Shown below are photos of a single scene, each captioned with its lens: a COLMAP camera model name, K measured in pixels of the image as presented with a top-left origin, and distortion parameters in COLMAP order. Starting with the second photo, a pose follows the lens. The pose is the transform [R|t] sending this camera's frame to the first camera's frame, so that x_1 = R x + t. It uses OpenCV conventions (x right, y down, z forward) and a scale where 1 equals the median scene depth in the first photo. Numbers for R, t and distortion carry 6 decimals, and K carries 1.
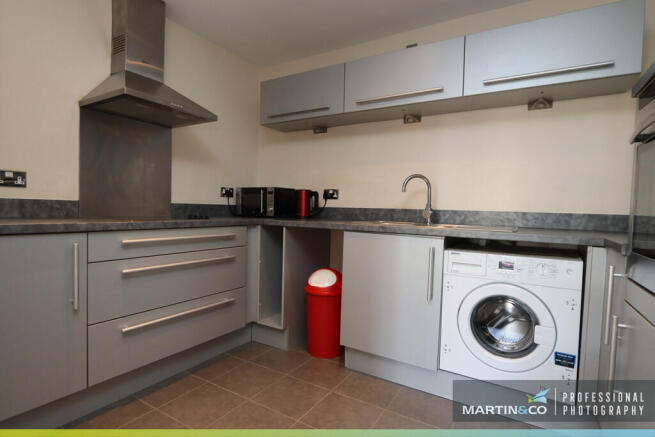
lens RADIAL K [[336.9, 0, 327.5], [0, 336.9, 221.2], [0, 0, 1]] dist [-0.019551, 0.004642]
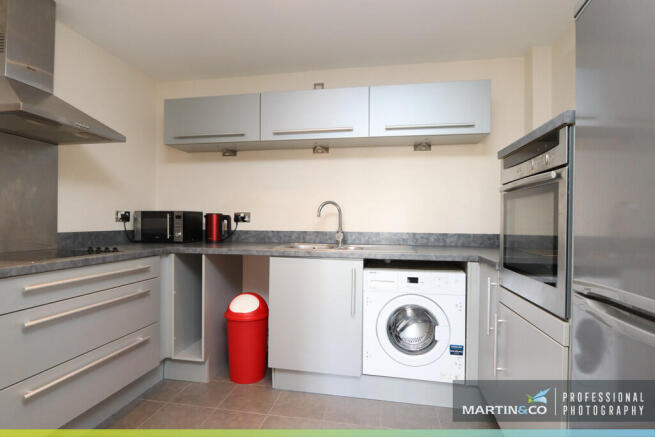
lens RADIAL K [[336.9, 0, 324.1], [0, 336.9, 219.6], [0, 0, 1]] dist [-0.019551, 0.004642]
pose [[0.931487, -0.017353, 0.363361, -0.160640], [0.029203, 0.999205, -0.027145, -0.048786], [-0.362601, 0.035896, 0.931253, -0.032646]]
